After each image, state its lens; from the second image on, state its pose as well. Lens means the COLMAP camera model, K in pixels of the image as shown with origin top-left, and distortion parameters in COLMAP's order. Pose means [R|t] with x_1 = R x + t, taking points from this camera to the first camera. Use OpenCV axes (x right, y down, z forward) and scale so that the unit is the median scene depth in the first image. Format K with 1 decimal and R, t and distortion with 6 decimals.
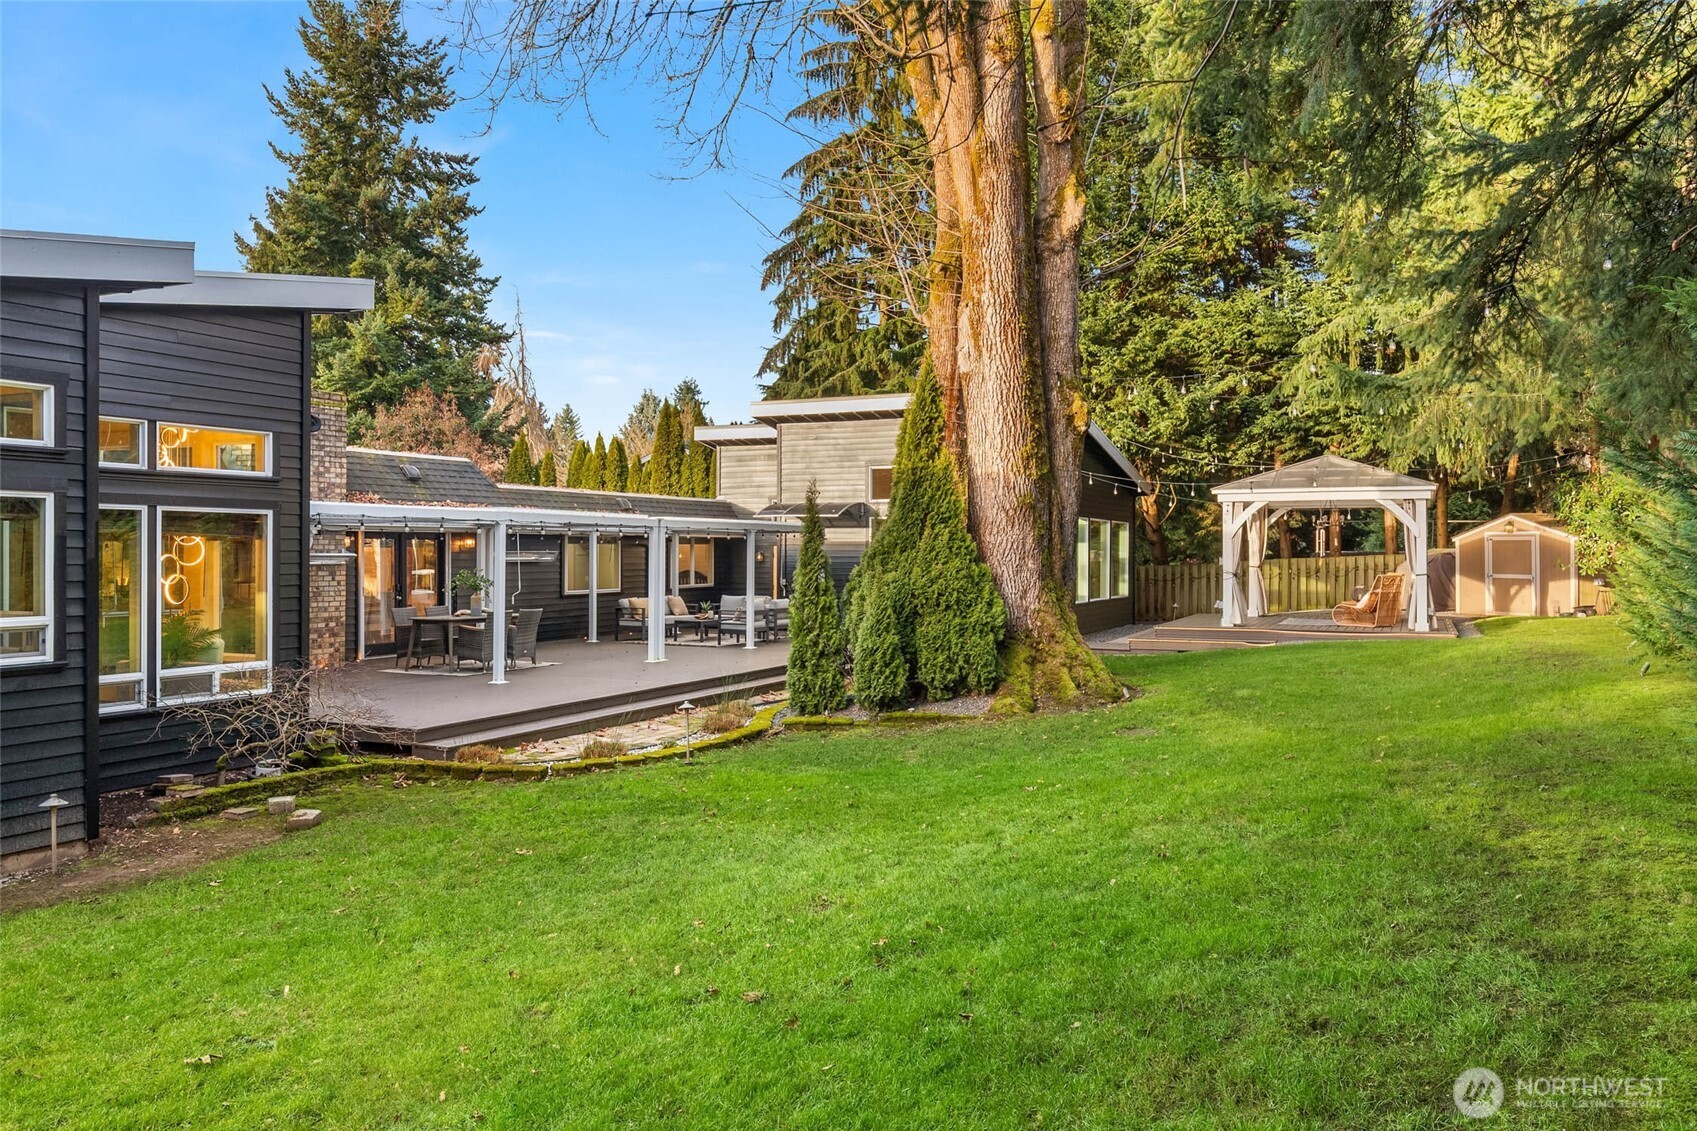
lens RADIAL K [[1216.6, 0, 848.8], [0, 1216.6, 548.5], [0, 0, 1]] dist [0.003370, 0.005650]
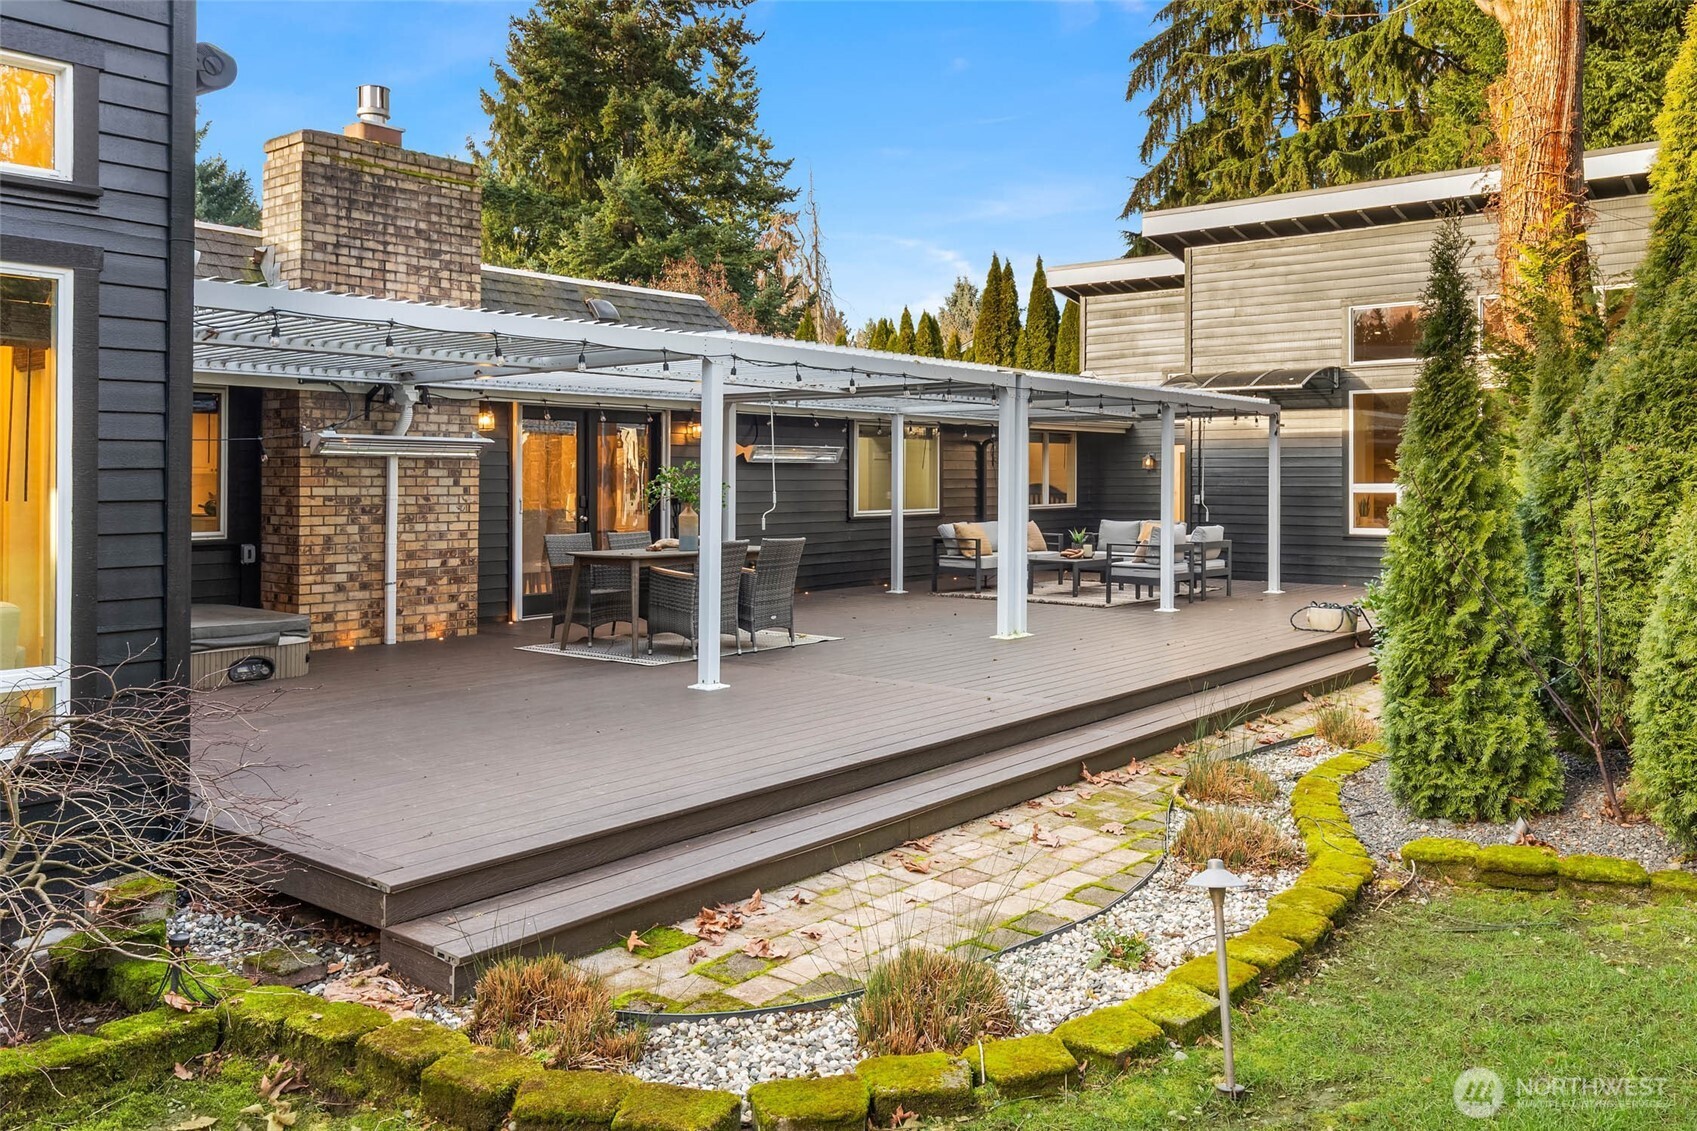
lens RADIAL K [[1336.0, 0, 849.5], [0, 1336.0, 562.6], [0, 0, 1]] dist [-0.000355, 0.001001]
pose [[0.970573, 0.013180, -0.240446, -0.063895], [0.002480, 0.997901, 0.064712, 0.015726], [0.240794, -0.063404, 0.968503, 0.304100]]
